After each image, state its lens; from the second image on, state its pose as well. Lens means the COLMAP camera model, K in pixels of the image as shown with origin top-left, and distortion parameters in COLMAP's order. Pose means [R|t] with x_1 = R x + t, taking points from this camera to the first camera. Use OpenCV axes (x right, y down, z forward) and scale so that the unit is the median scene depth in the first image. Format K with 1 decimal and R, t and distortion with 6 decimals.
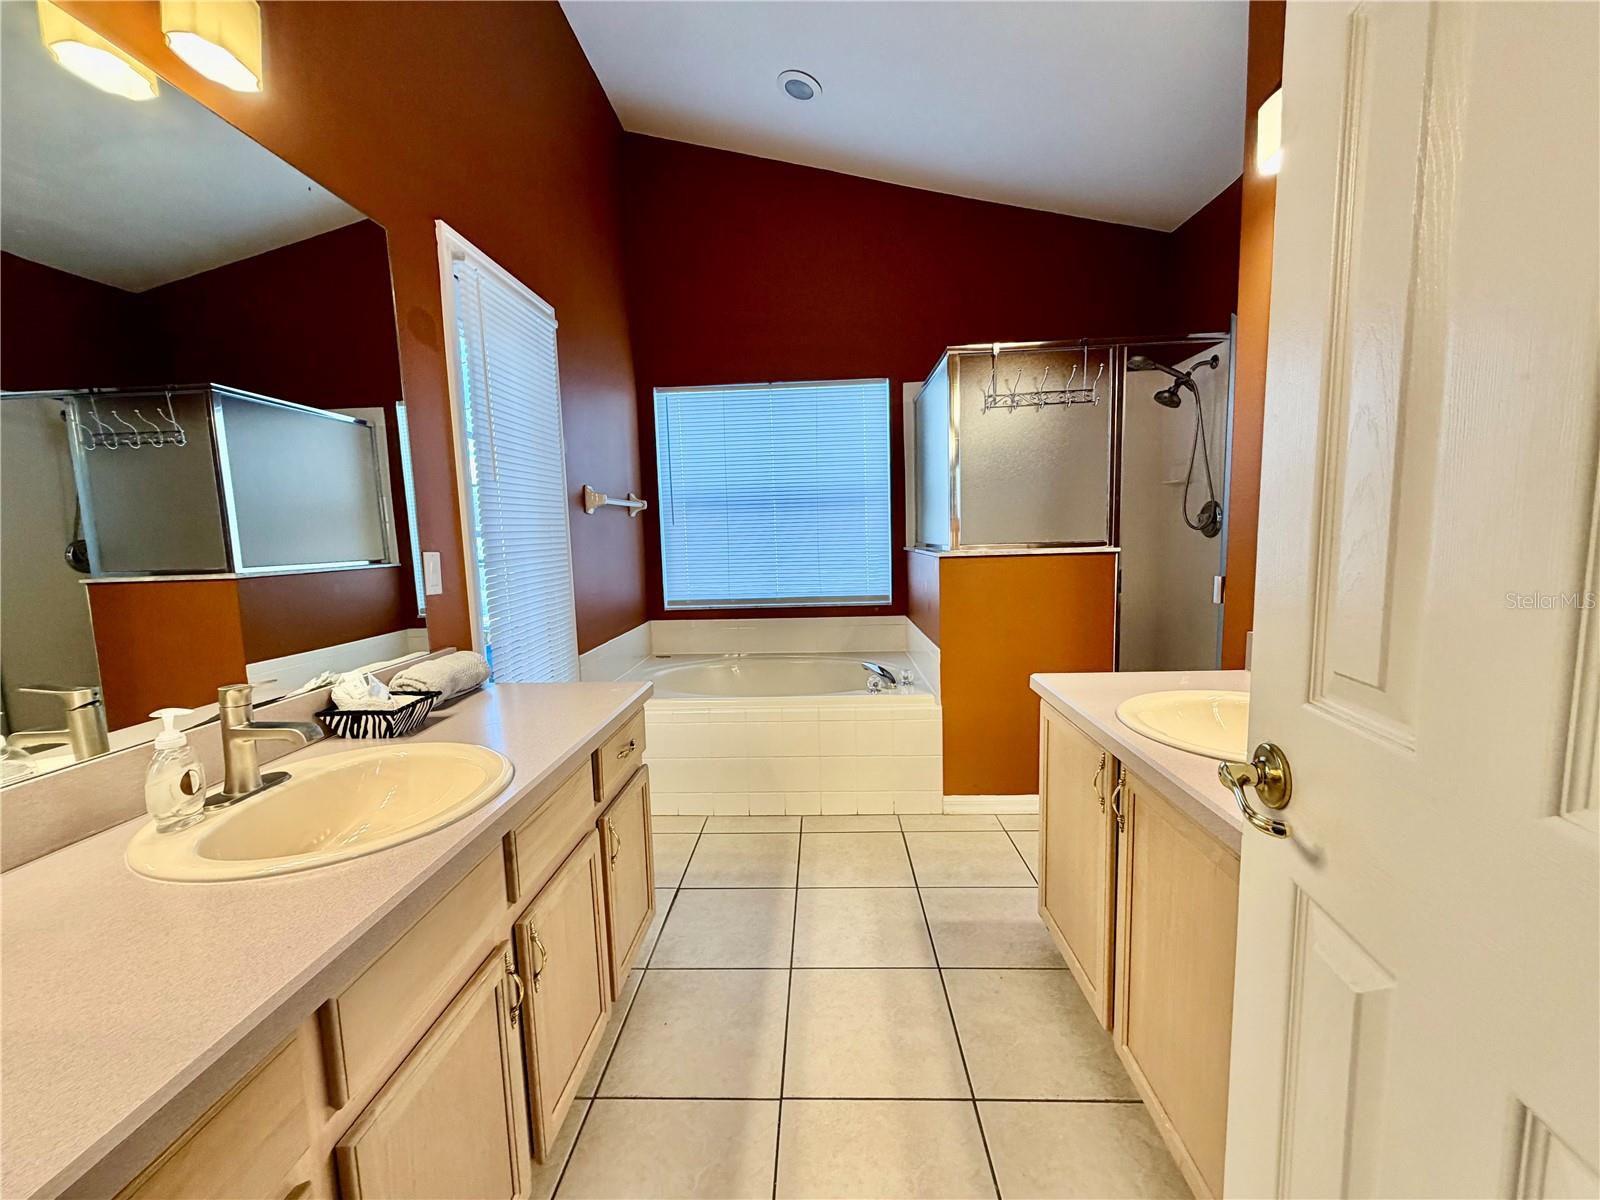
lens RADIAL K [[637.4, 0, 795.8], [0, 637.4, 601.6], [0, 0, 1]] dist [-0.000341, -0.000389]
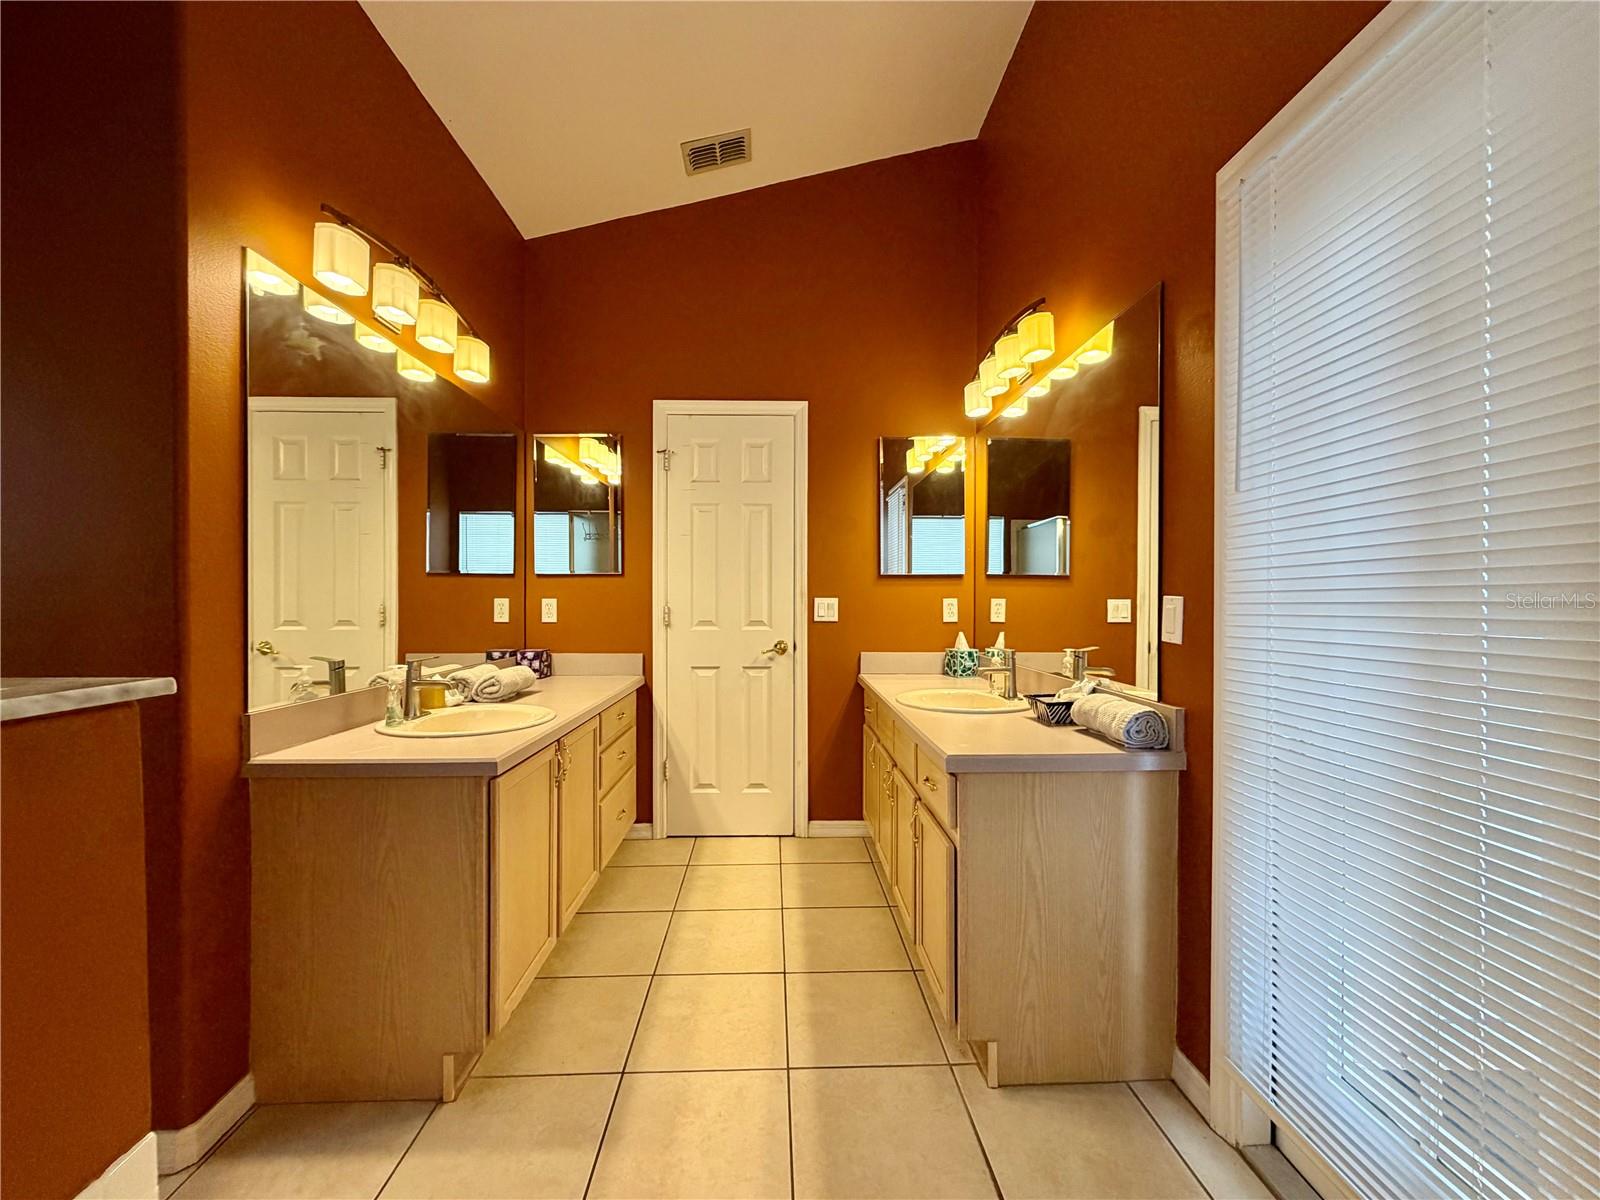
lens RADIAL K [[637.4, 0, 795.8], [0, 637.4, 601.6], [0, 0, 1]] dist [-0.000341, -0.000389]
pose [[-0.996562, 0.031751, -0.076531, 0.030197], [0.022710, 0.992962, 0.116236, -0.183407], [0.079683, 0.114099, -0.990269, 1.820574]]
